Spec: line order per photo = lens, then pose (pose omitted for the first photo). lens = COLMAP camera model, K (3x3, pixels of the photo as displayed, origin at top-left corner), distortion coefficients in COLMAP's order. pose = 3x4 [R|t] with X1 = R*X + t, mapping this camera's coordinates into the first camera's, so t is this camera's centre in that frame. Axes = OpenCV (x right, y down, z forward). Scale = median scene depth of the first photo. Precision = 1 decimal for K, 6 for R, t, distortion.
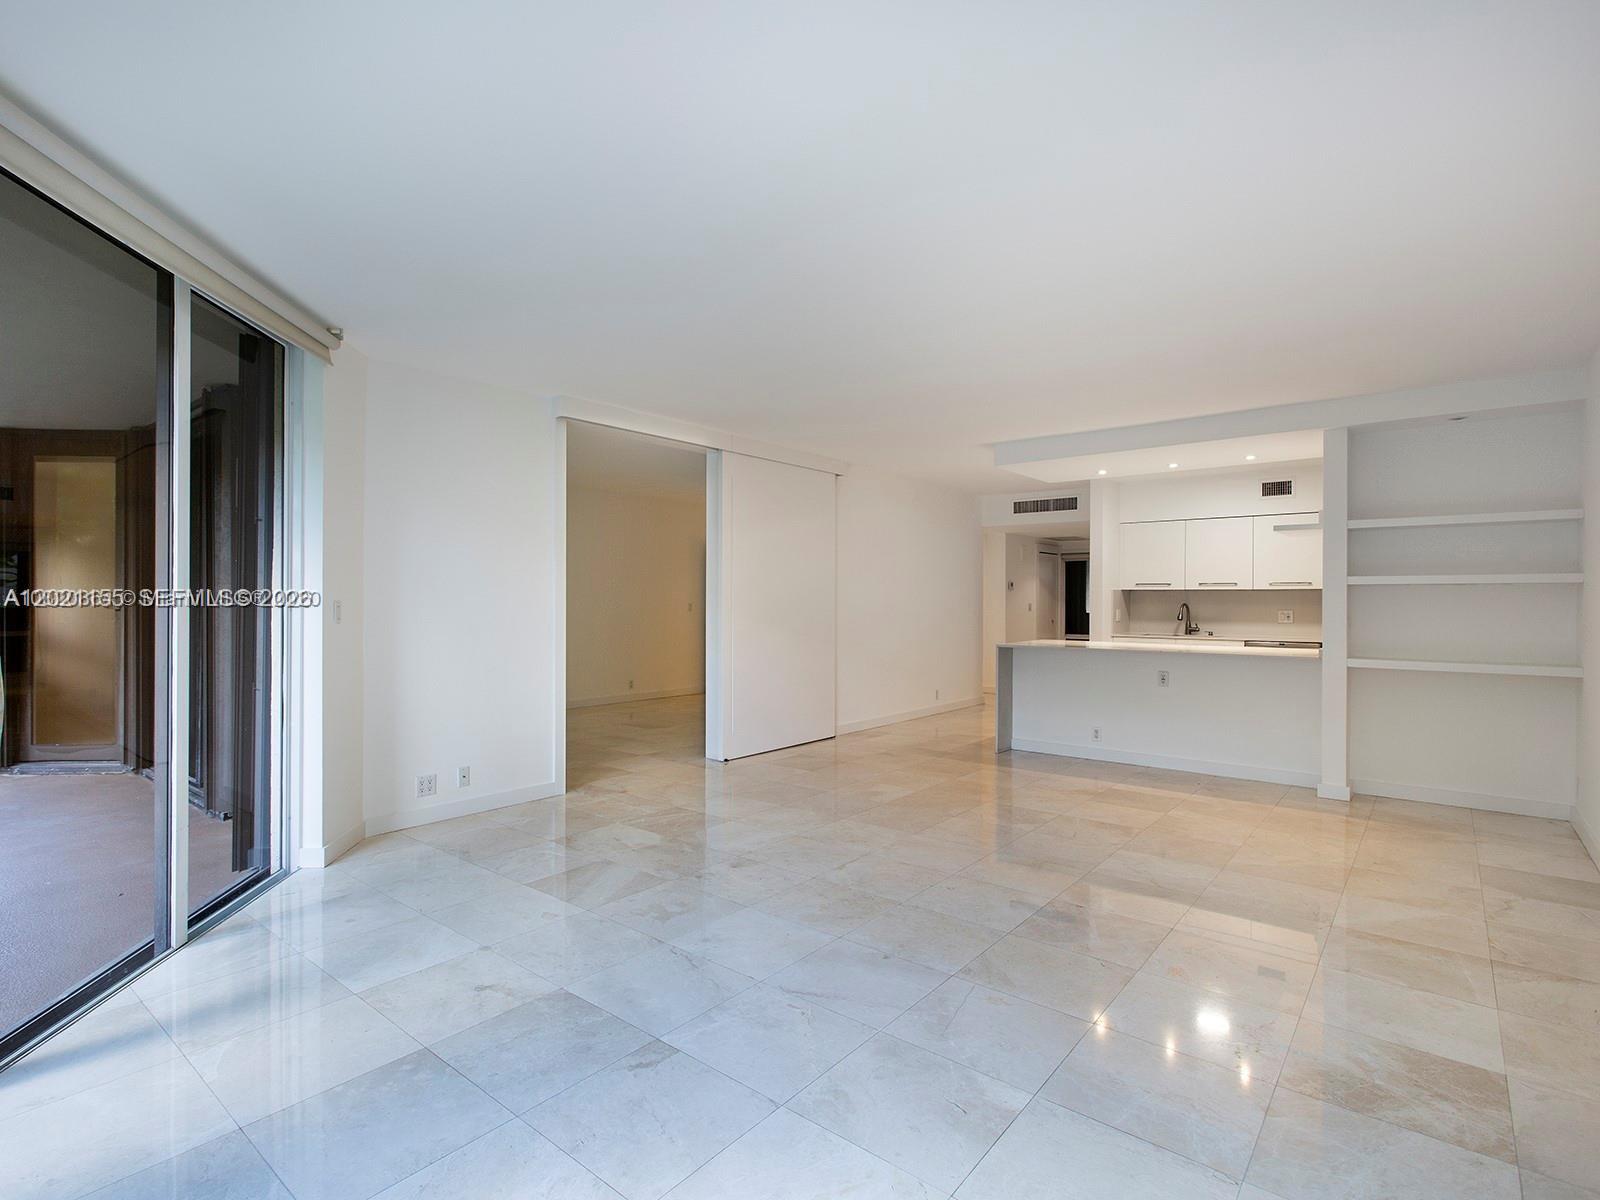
lens RADIAL K [[816.5, 0, 797.4], [0, 816.5, 602.3], [0, 0, 1]] dist [0.006911, 0.000133]
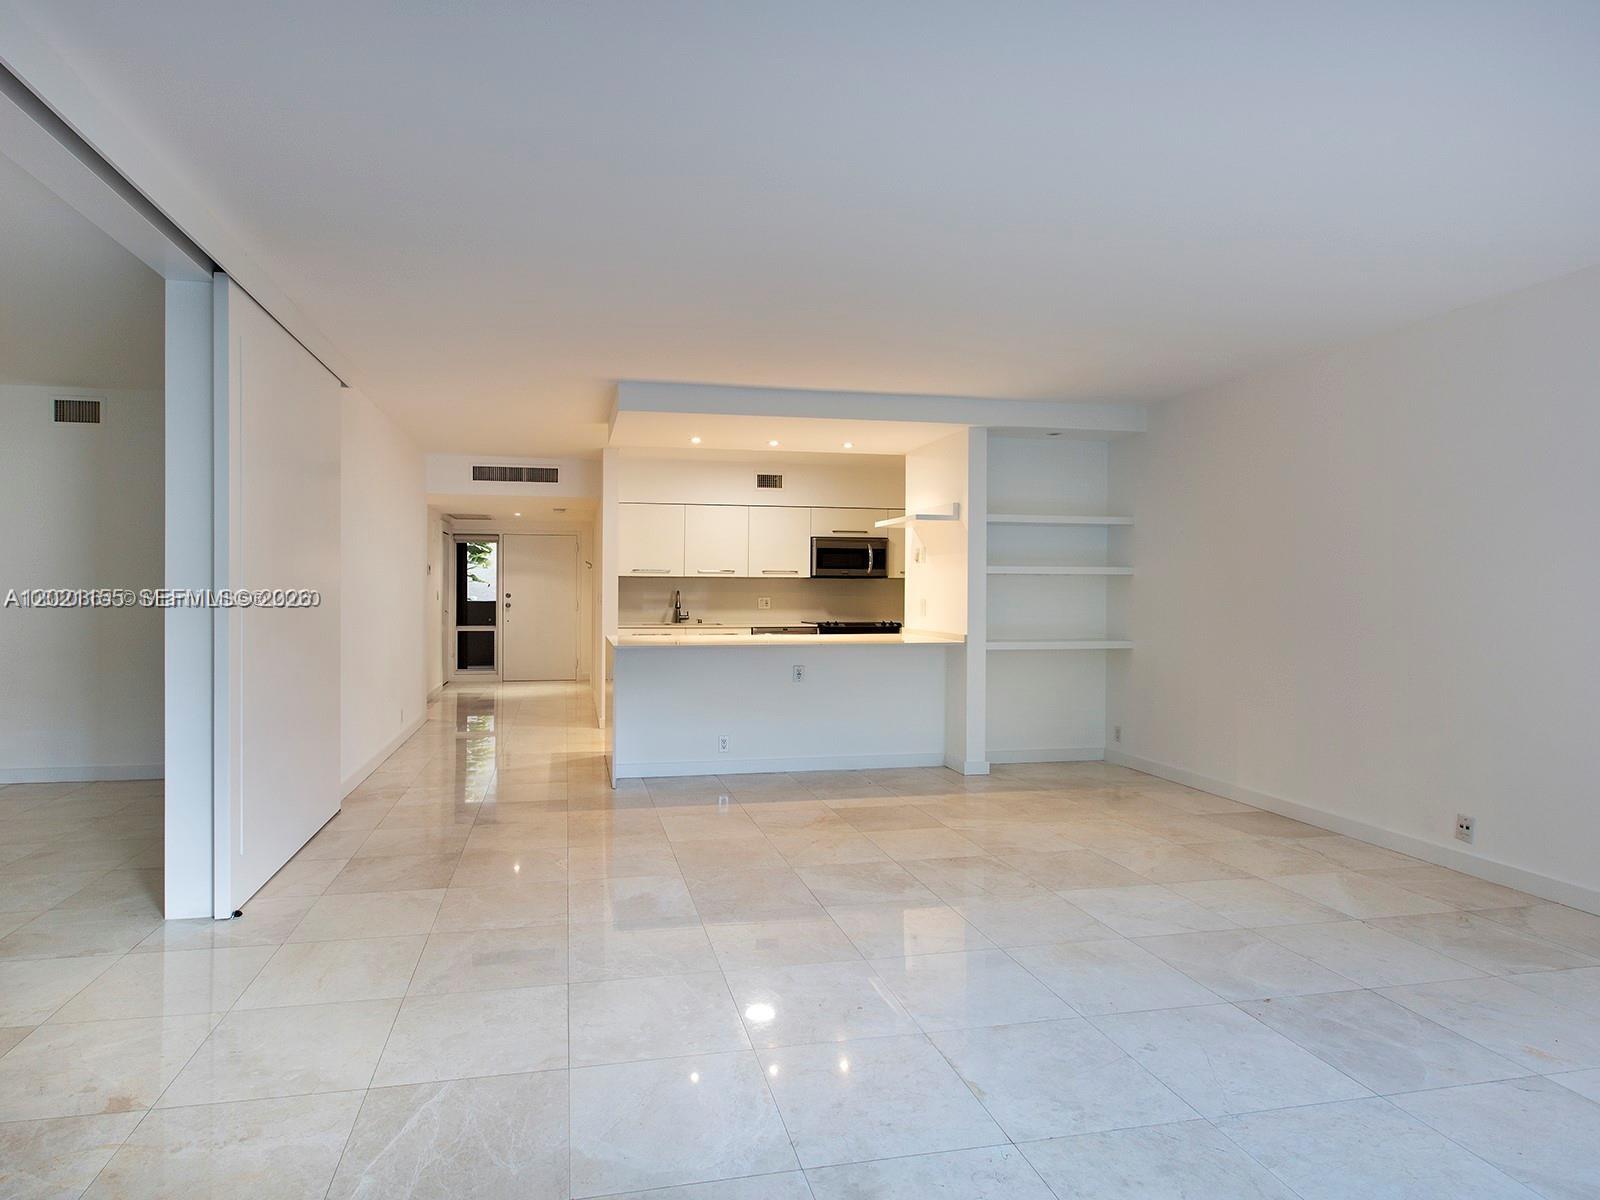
lens RADIAL K [[795.6, 0, 798.9], [0, 795.6, 594.2], [0, 0, 1]] dist [-0.000140, -0.002309]
pose [[0.635096, -0.006181, 0.772408, -0.220531], [0.001413, 0.999976, 0.006841, -0.001520], [-0.772432, -0.003254, 0.635089, 0.399627]]
